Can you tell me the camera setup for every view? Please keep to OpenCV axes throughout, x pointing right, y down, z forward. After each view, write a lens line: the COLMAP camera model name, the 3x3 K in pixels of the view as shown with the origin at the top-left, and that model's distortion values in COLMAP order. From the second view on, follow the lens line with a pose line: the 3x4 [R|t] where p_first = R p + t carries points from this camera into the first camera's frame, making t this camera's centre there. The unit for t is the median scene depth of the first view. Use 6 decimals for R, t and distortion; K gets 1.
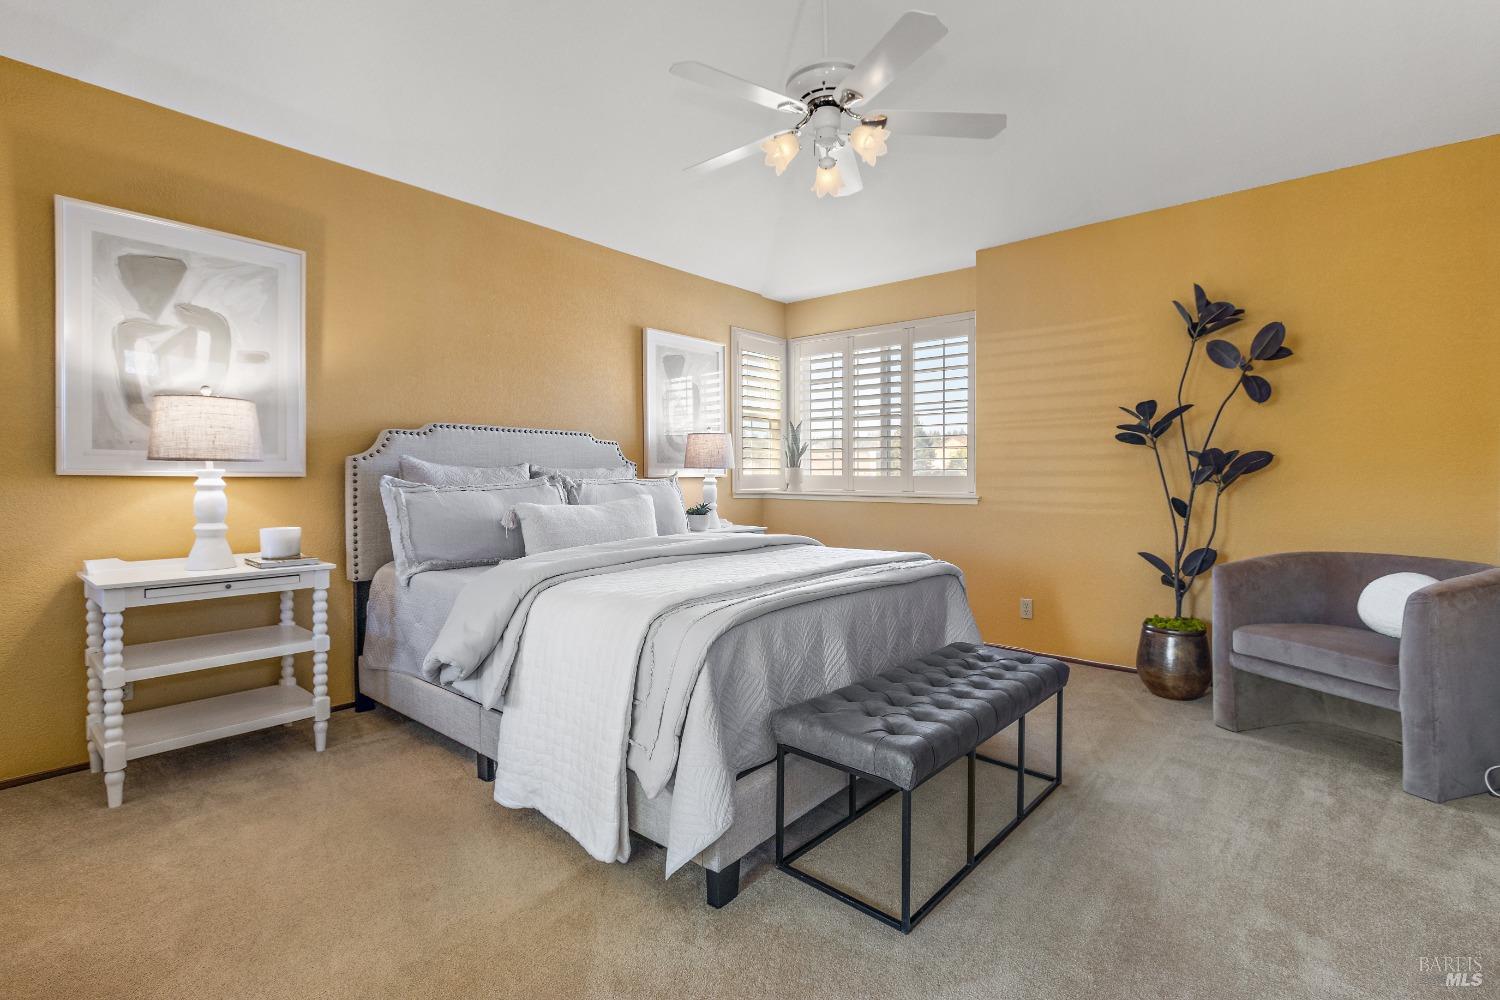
lens RADIAL K [[695.2, 0, 751.0], [0, 695.2, 492.6], [0, 0, 1]] dist [0.000863, 0.000096]
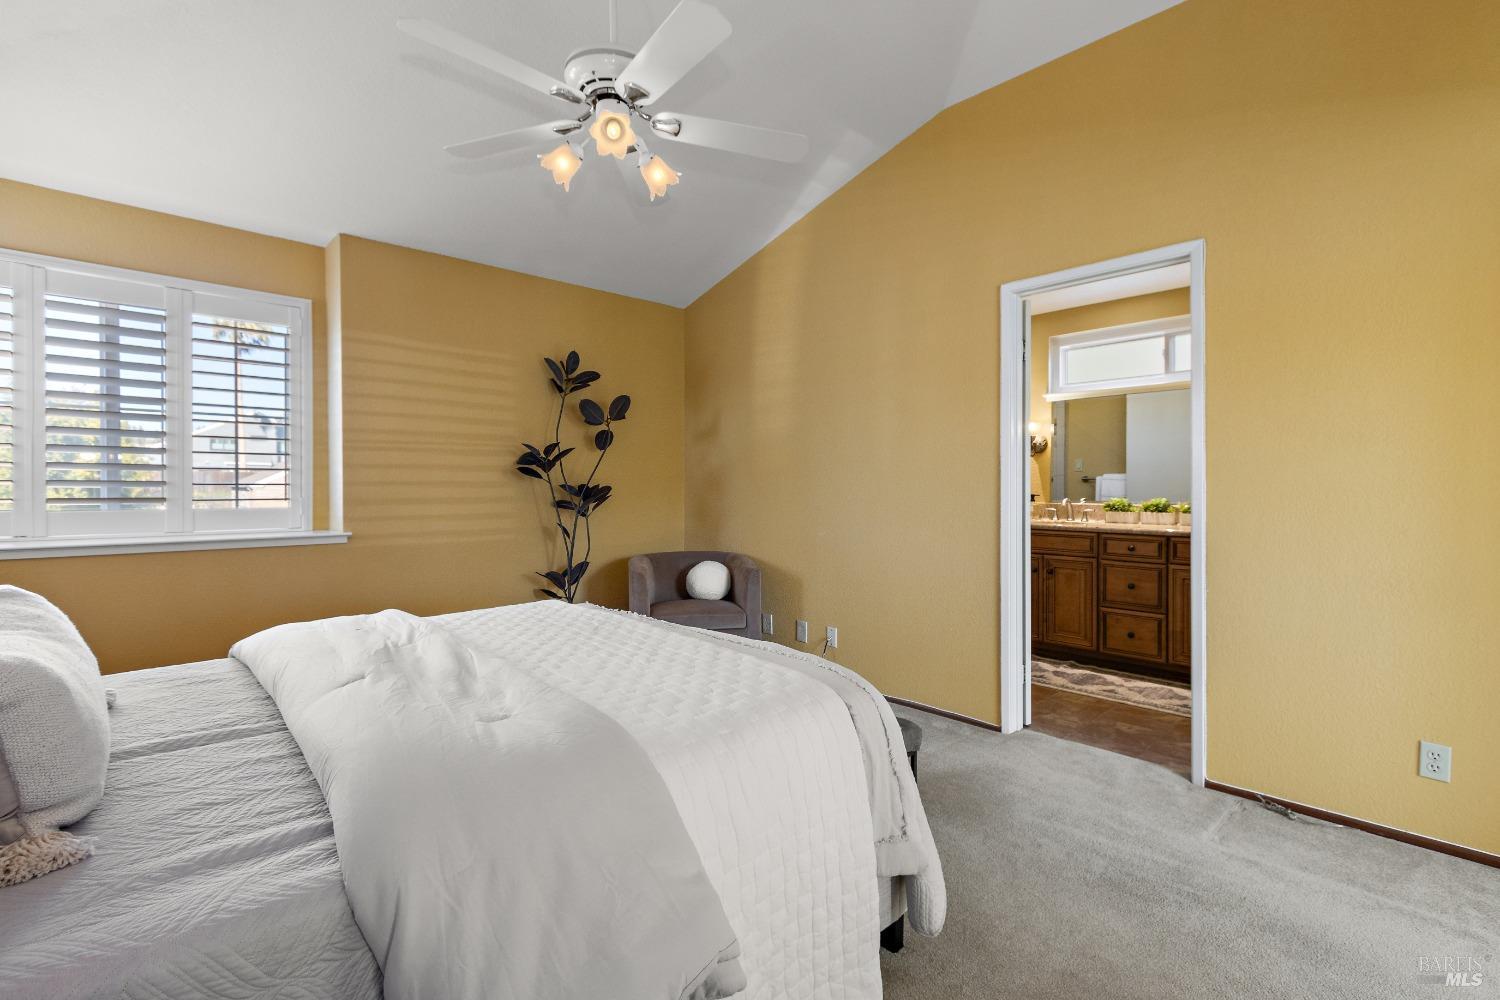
lens RADIAL K [[695.2, 0, 751.0], [0, 695.2, 492.6], [0, 0, 1]] dist [0.000863, 0.000096]
pose [[0.089271, 0.004039, 0.995999, -0.557918], [0.026953, 0.999616, -0.006470, -0.028705], [-0.995643, 0.027423, 0.089128, 0.558297]]
